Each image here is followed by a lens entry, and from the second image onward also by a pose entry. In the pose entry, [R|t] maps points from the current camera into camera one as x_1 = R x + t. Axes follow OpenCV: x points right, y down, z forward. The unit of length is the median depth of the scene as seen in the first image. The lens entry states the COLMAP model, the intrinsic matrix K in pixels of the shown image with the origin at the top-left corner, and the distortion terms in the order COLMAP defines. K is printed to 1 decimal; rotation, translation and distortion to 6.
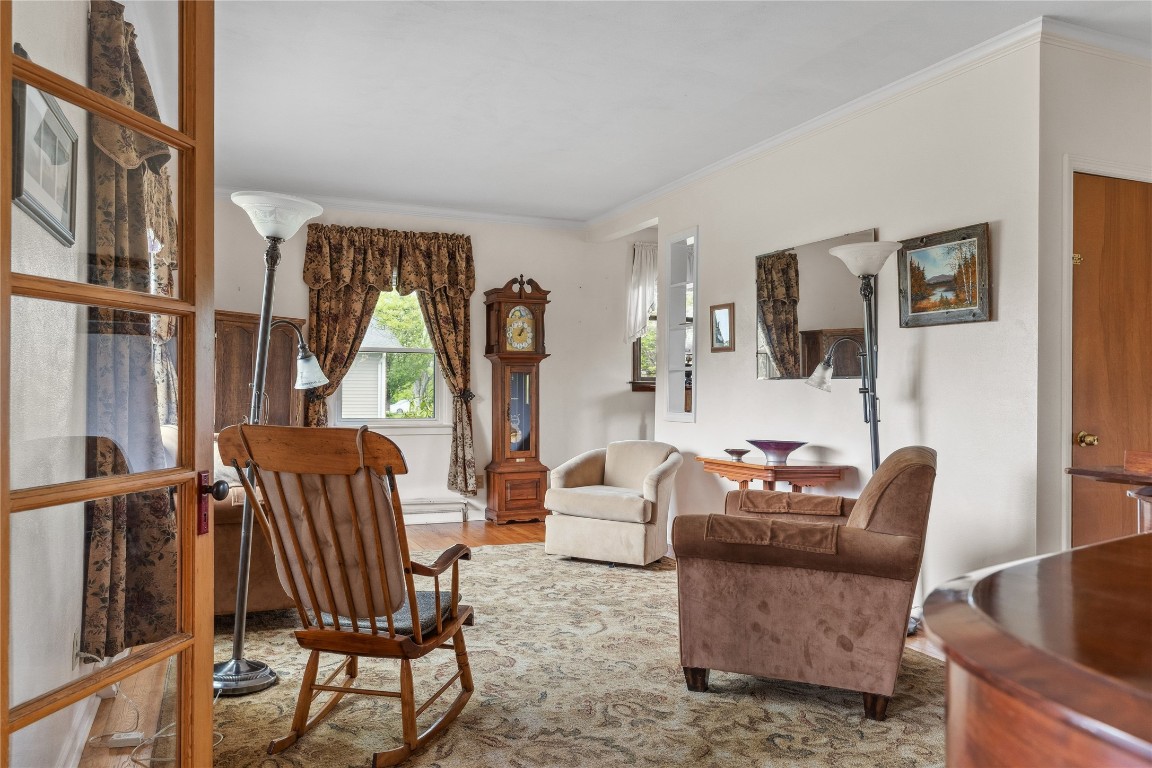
lens RADIAL K [[827.9, 0, 584.6], [0, 827.9, 385.6], [0, 0, 1]] dist [0.006156, -0.003225]
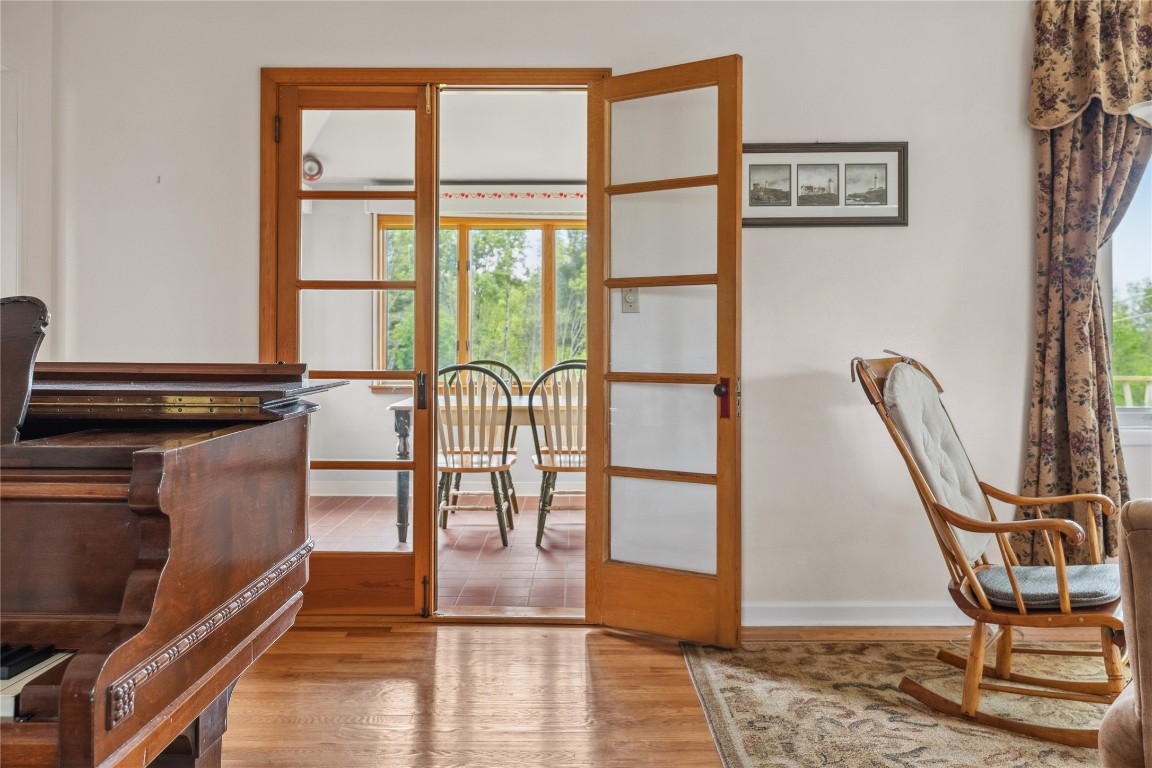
lens RADIAL K [[957.0, 0, 559.3], [0, 957.0, 330.8], [0, 0, 1]] dist [0.007387, 0.005649]
pose [[-0.408941, -0.019029, -0.912362, 0.362142], [-0.002240, 0.999800, -0.019849, 0.013351], [0.912558, -0.006073, -0.408902, 0.387464]]
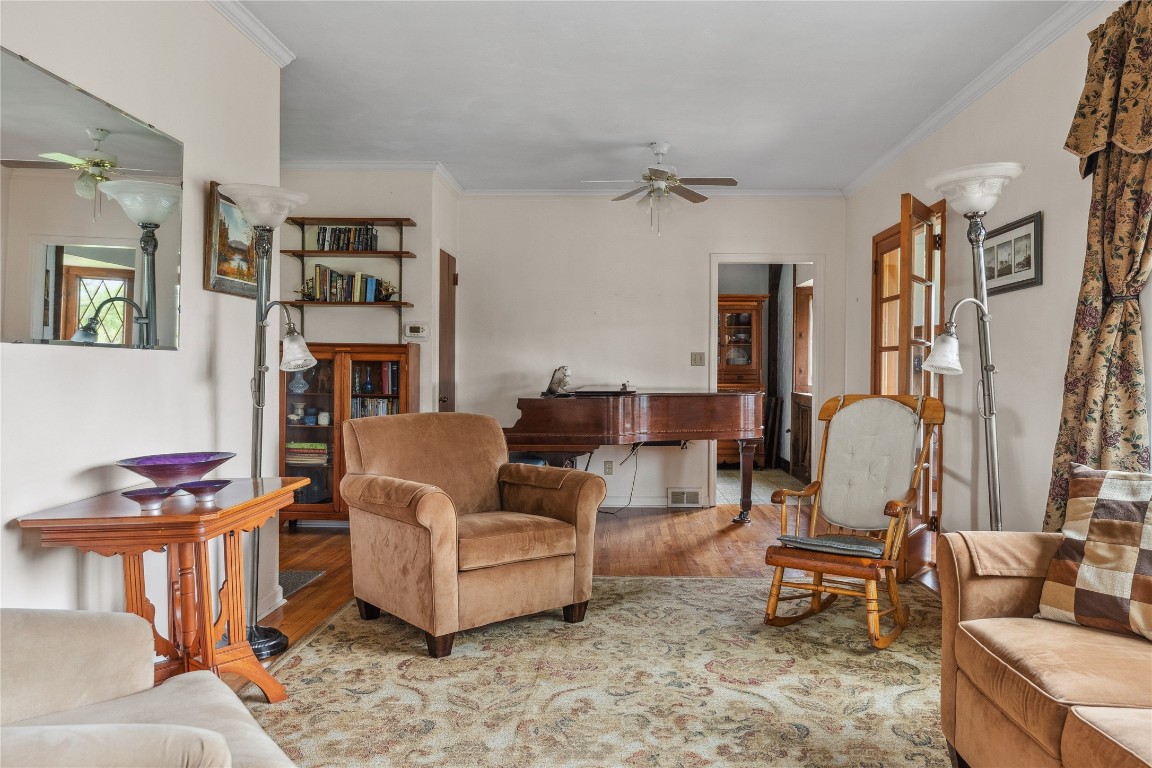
lens RADIAL K [[827.9, 0, 599.1], [0, 827.9, 374.2], [0, 0, 1]] dist [0.006156, -0.003225]
pose [[-0.903790, -0.014286, 0.427738, -0.186471], [-0.013224, 0.999898, 0.005453, 0.001722], [-0.427773, -0.000729, -0.903886, 0.958269]]
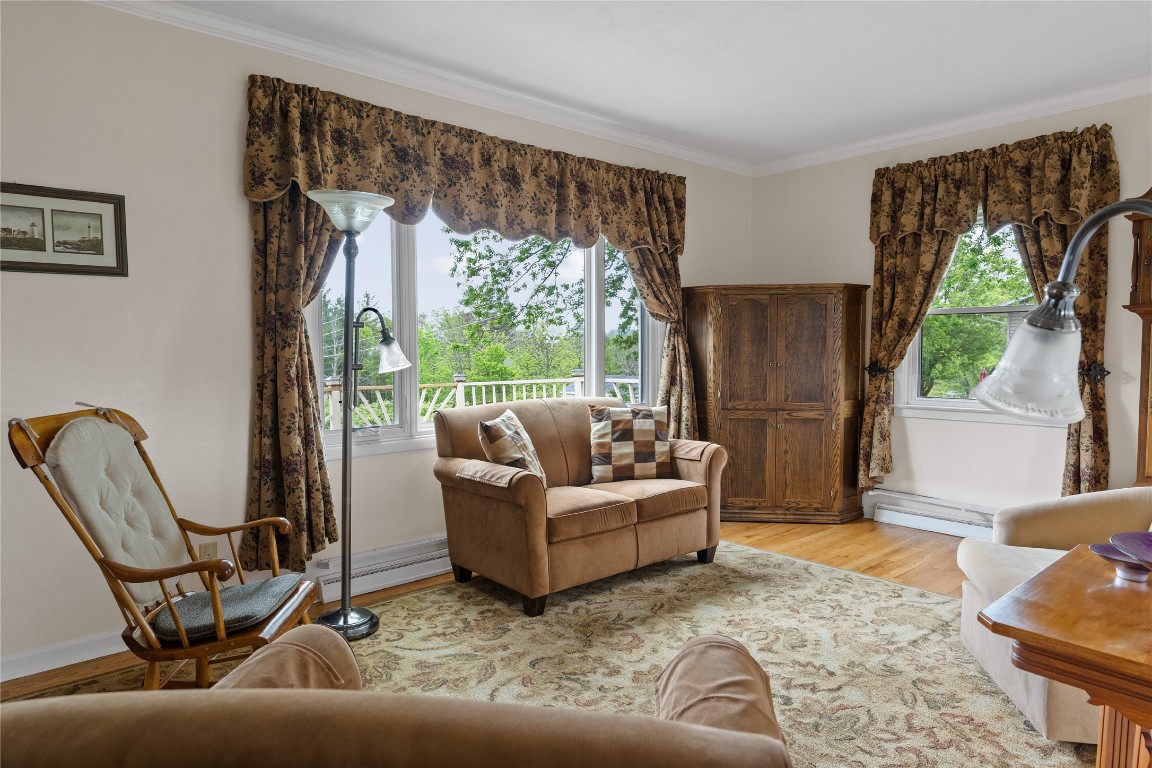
lens RADIAL K [[709.6, 0, 596.5], [0, 709.6, 385.7], [0, 0, 1]] dist [-0.001485, 0.002030]
pose [[0.322982, 0.042362, -0.945457, 0.281205], [0.011263, 0.998755, 0.048598, -0.009735], [0.946338, -0.026345, 0.322103, 0.473255]]
